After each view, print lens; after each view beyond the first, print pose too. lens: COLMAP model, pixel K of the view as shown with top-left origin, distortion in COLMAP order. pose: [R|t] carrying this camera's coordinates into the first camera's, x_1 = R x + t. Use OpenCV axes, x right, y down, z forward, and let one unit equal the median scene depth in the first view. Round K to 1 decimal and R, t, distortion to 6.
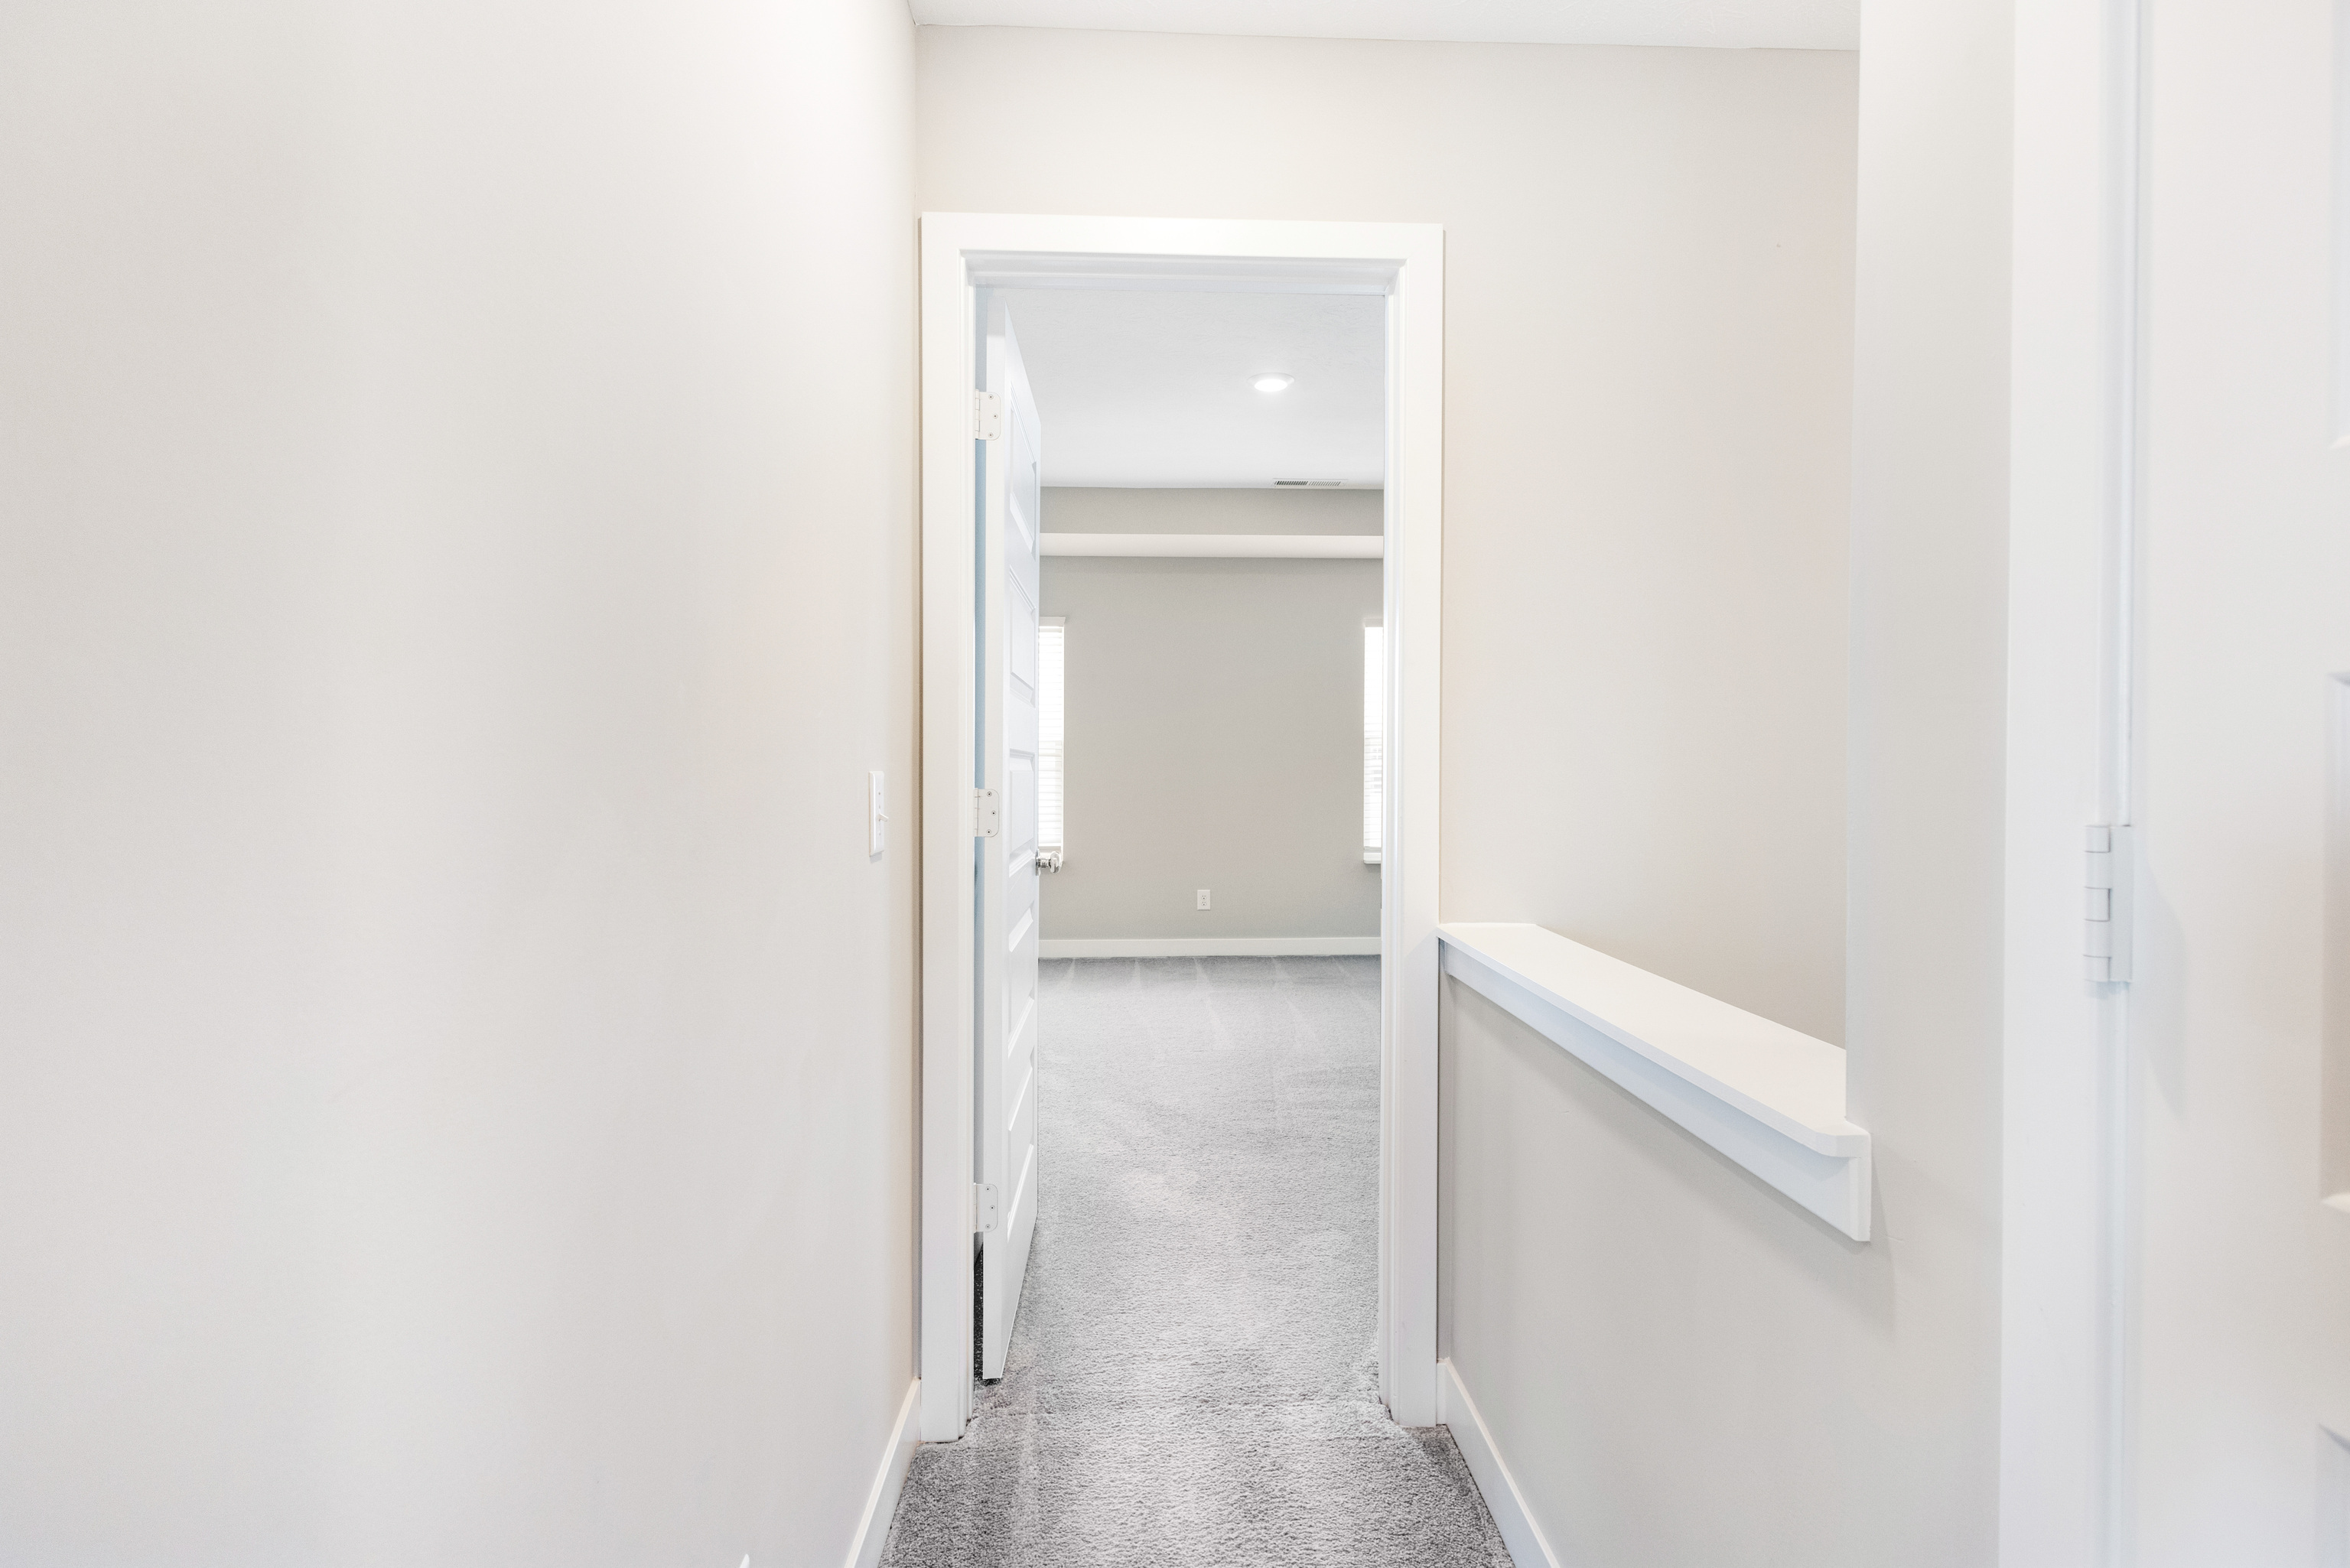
lens RADIAL K [[1073.0, 0, 1171.2], [0, 1073.0, 778.7], [0, 0, 1]] dist [0.008462, -0.003056]
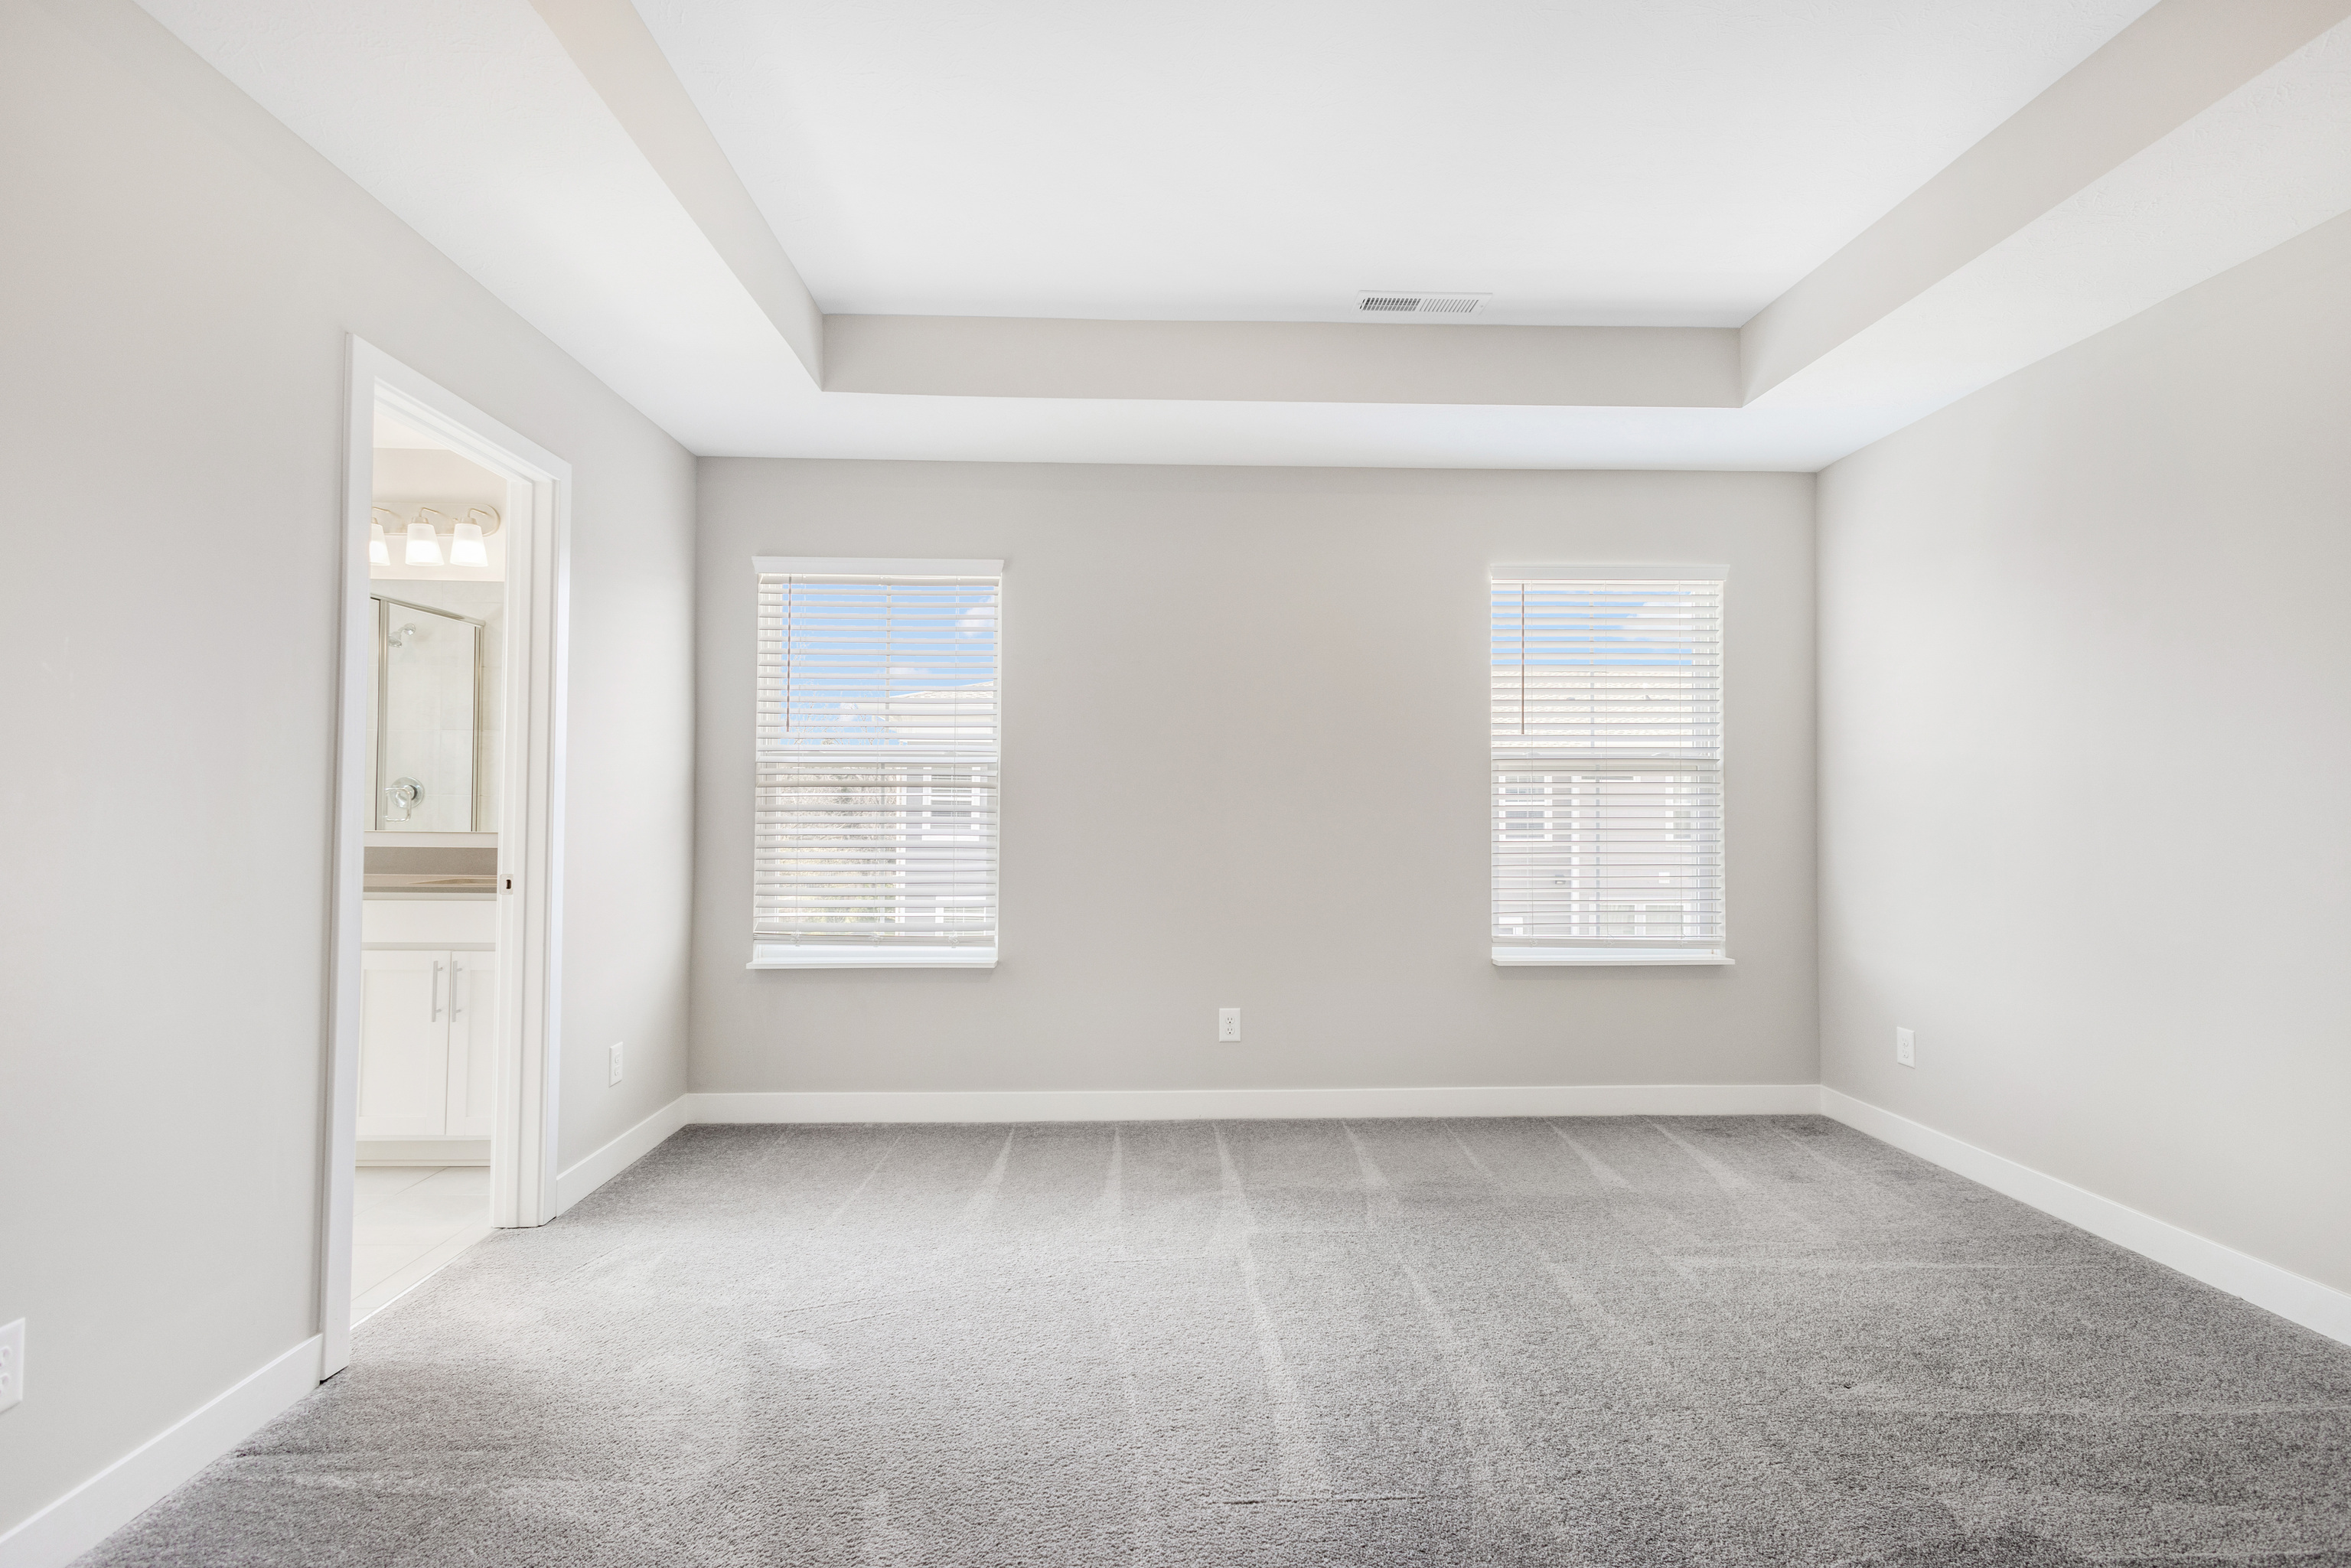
lens RADIAL K [[1073.5, 0, 1179.7], [0, 1073.5, 788.8], [0, 0, 1]] dist [0.008462, -0.003056]
pose [[0.999989, 0.001457, 0.004519, -0.001691], [-0.001322, 0.999559, -0.029650, -0.006416], [-0.004560, 0.029644, 0.999550, 0.946740]]
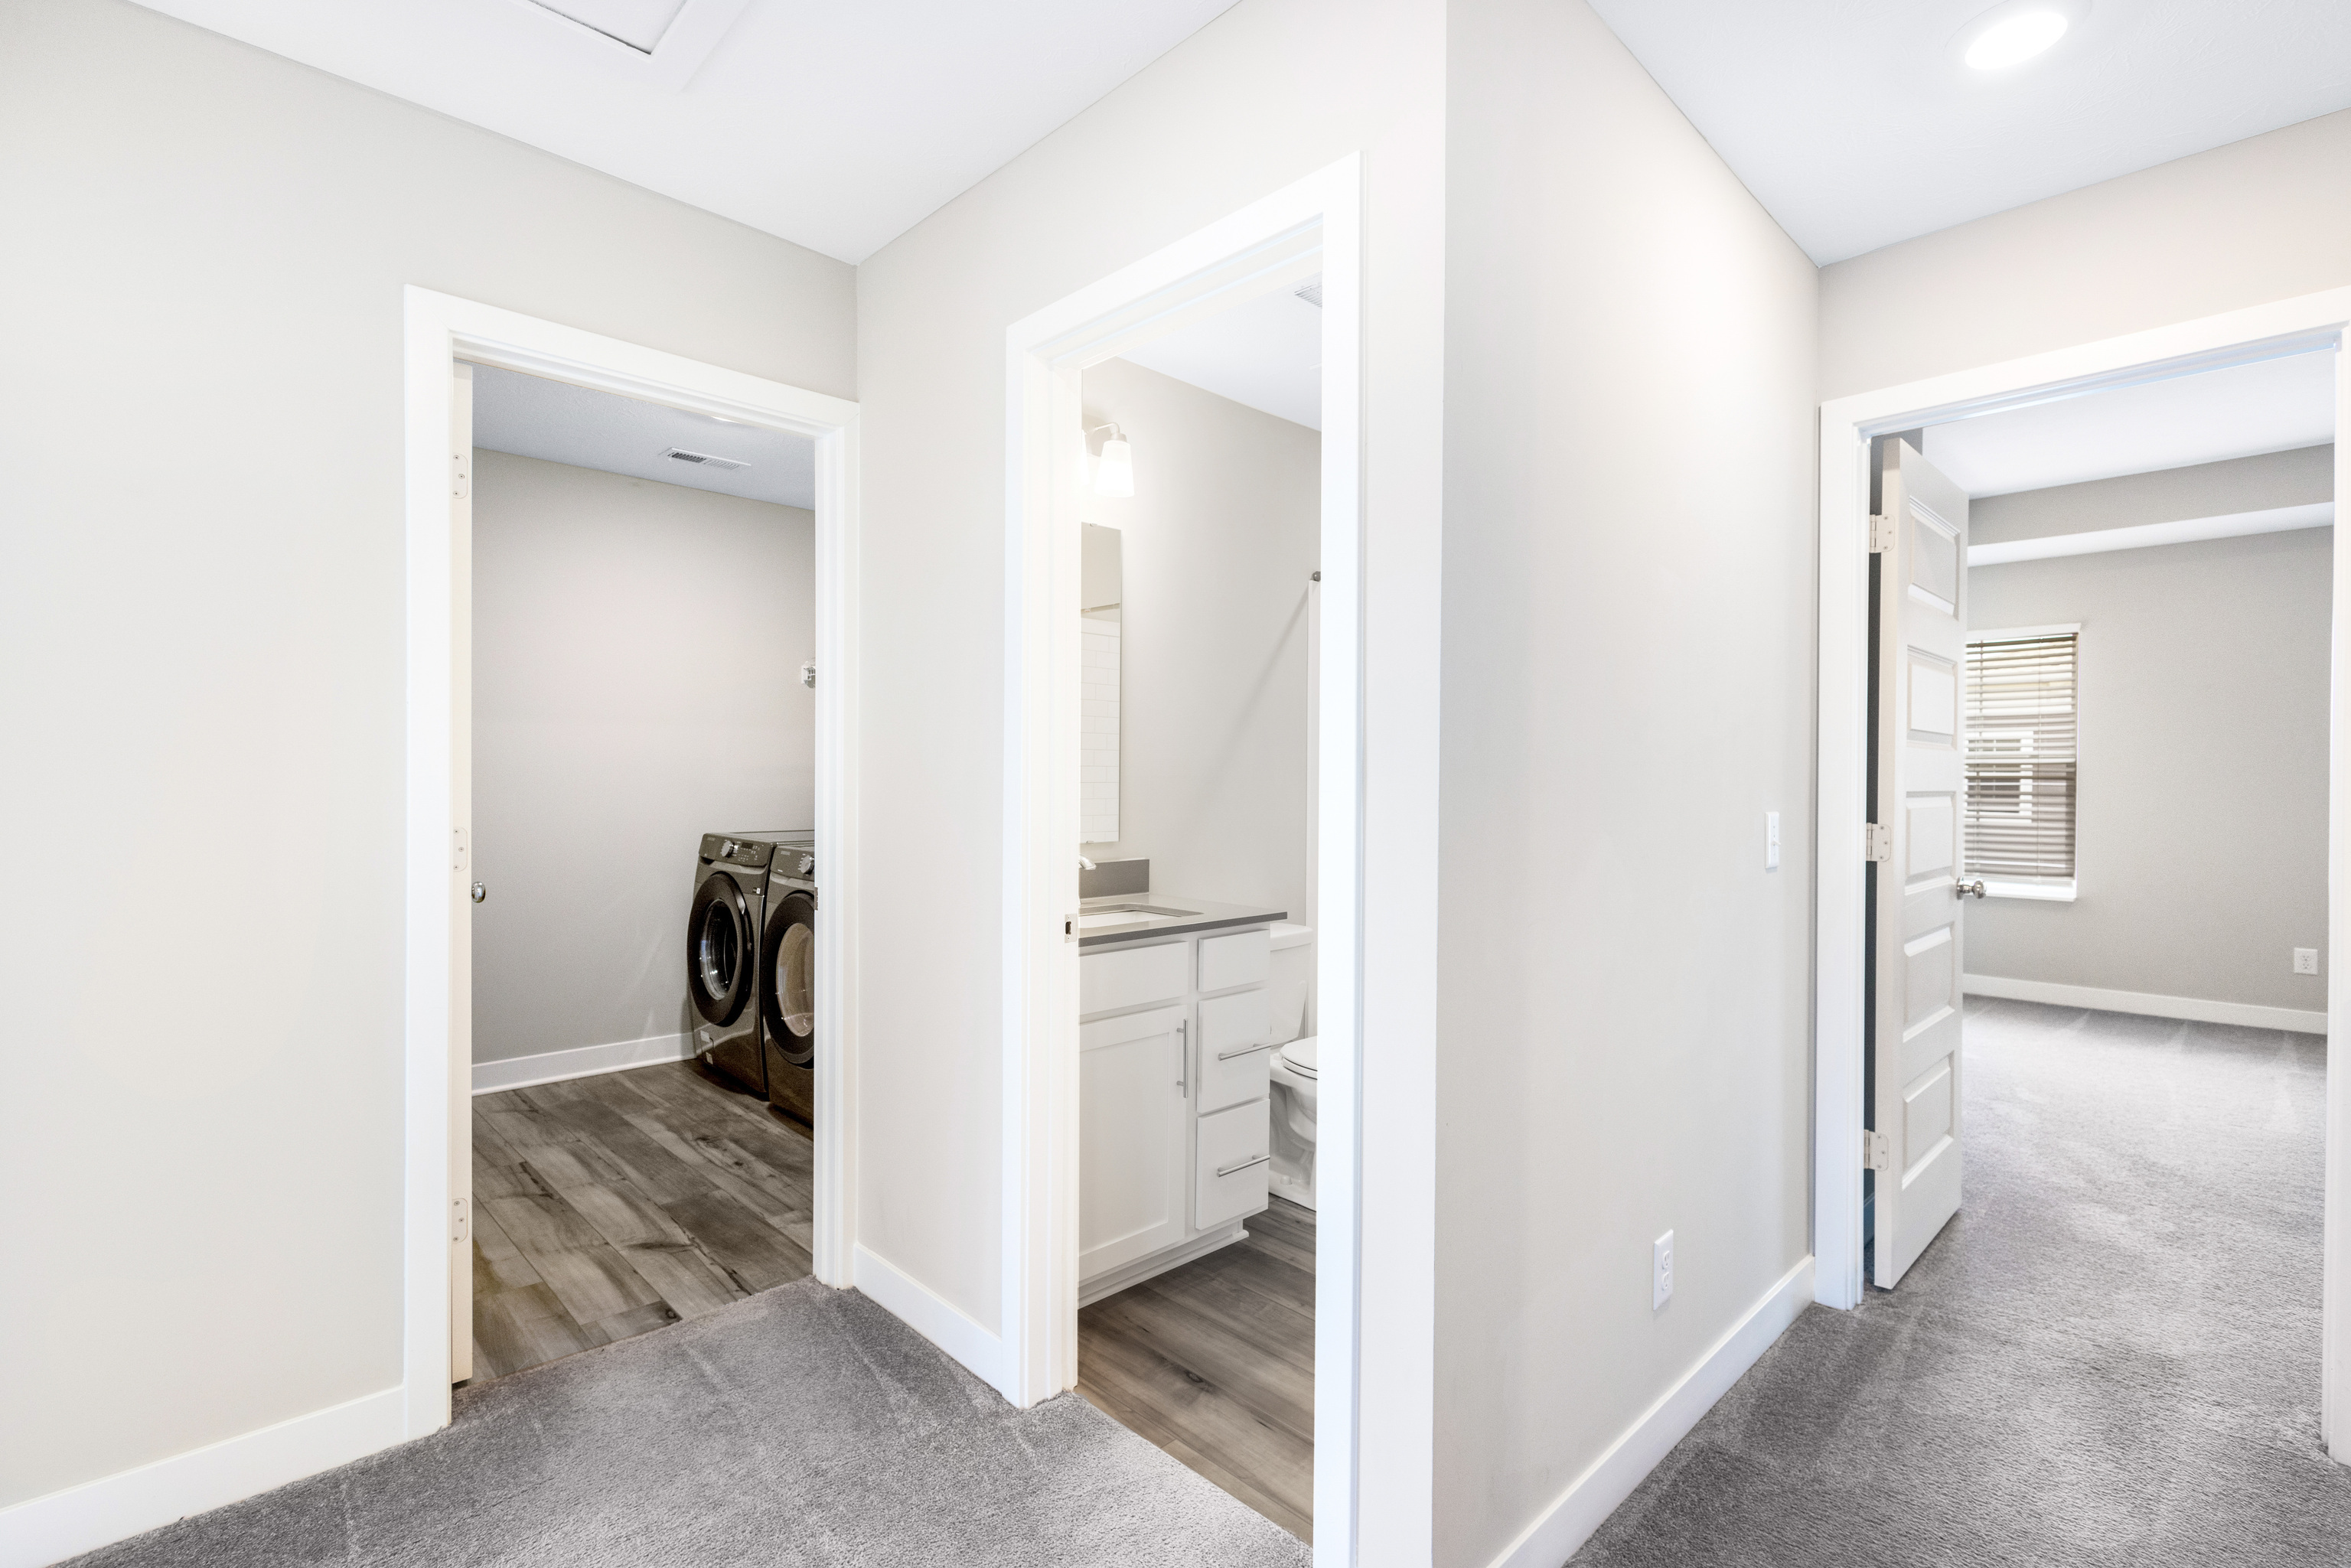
lens RADIAL K [[1073.5, 0, 1183.9], [0, 1073.5, 785.4], [0, 0, 1]] dist [0.008462, -0.003056]
pose [[0.666822, 0.004567, -0.745203, 0.173575], [-0.008619, 0.999962, -0.001584, -0.020374], [0.745167, 0.007479, 0.666836, -0.356569]]
